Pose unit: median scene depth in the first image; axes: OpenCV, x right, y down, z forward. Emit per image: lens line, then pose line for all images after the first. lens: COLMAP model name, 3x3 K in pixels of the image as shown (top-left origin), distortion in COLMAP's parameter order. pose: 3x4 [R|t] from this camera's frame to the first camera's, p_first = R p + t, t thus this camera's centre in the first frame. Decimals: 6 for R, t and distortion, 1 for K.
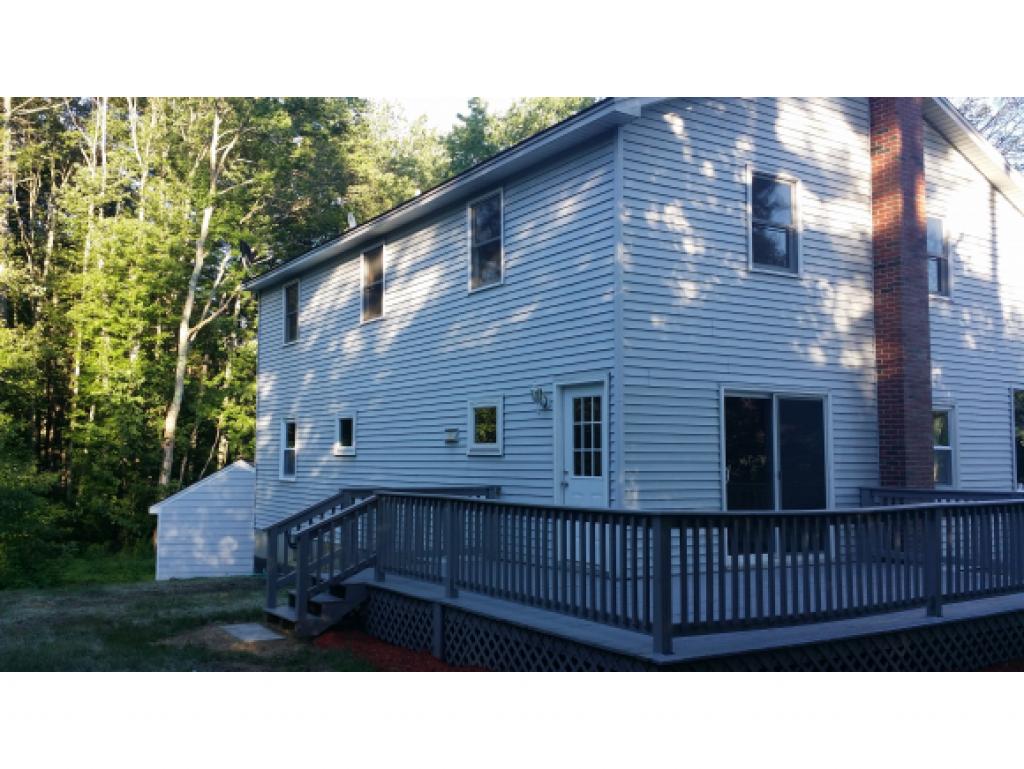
lens RADIAL K [[946.0, 0, 512.0], [0, 946.0, 384.5], [0, 0, 1]] dist [0.145486, -0.358608]
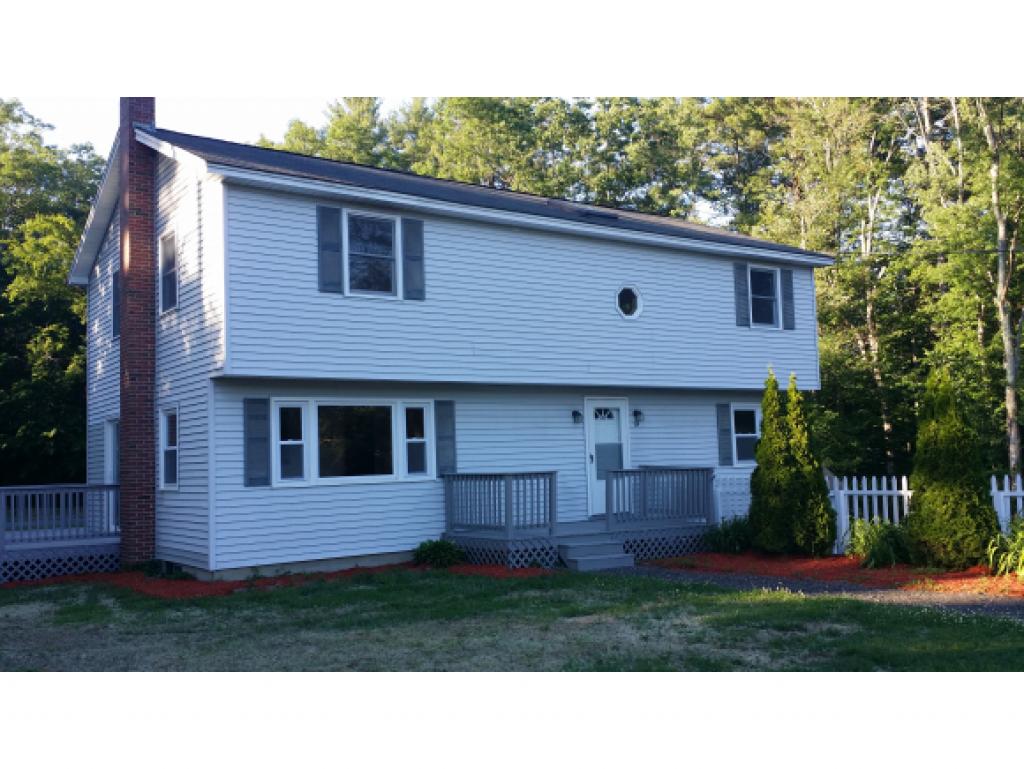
lens RADIAL K [[946.0, 0, 512.0], [0, 946.0, 384.5], [0, 0, 1]] dist [0.145486, -0.358608]
pose [[0.050252, -0.075361, -0.995889, 1.763967], [0.104537, 0.992069, -0.069797, 0.124083], [0.993251, -0.100600, 0.057731, 1.474302]]
